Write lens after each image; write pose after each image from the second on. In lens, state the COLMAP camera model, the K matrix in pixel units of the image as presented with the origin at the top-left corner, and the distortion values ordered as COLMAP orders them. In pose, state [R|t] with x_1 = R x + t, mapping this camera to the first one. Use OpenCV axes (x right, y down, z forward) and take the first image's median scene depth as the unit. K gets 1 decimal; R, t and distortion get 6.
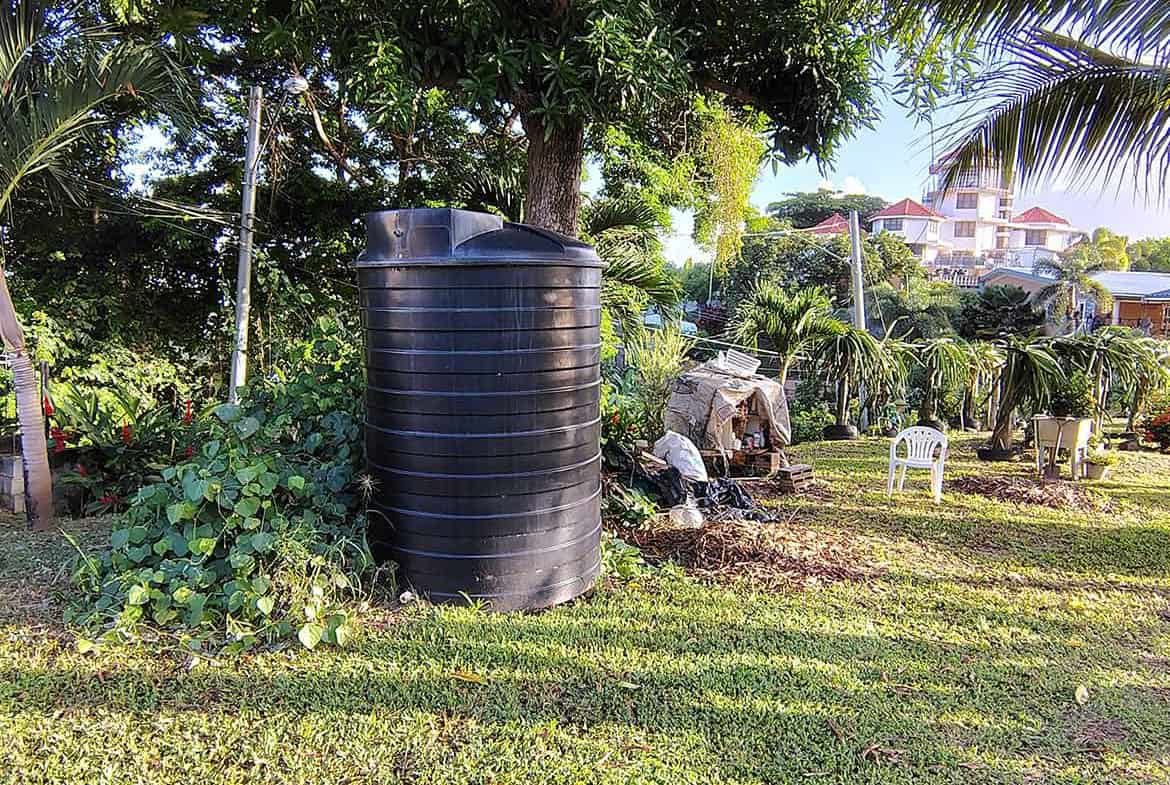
lens RADIAL K [[817.2, 0, 580.8], [0, 817.2, 399.1], [0, 0, 1]] dist [-0.002064, -0.001841]
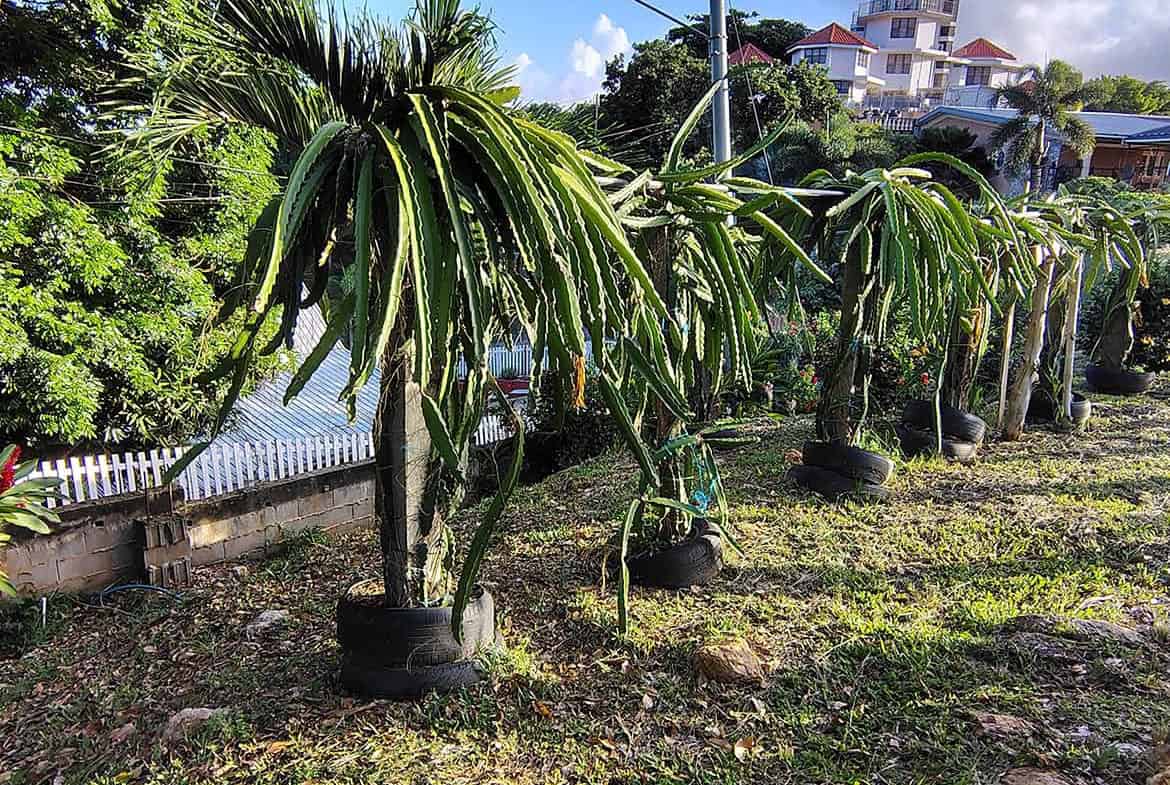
lens RADIAL K [[817.2, 0, 580.8], [0, 817.2, 399.1], [0, 0, 1]] dist [-0.002064, -0.001841]
pose [[0.995936, -0.025997, 0.086232, 0.068413], [0.011605, 0.986496, 0.163373, -0.009452], [-0.089314, -0.161708, 0.982789, 0.160575]]
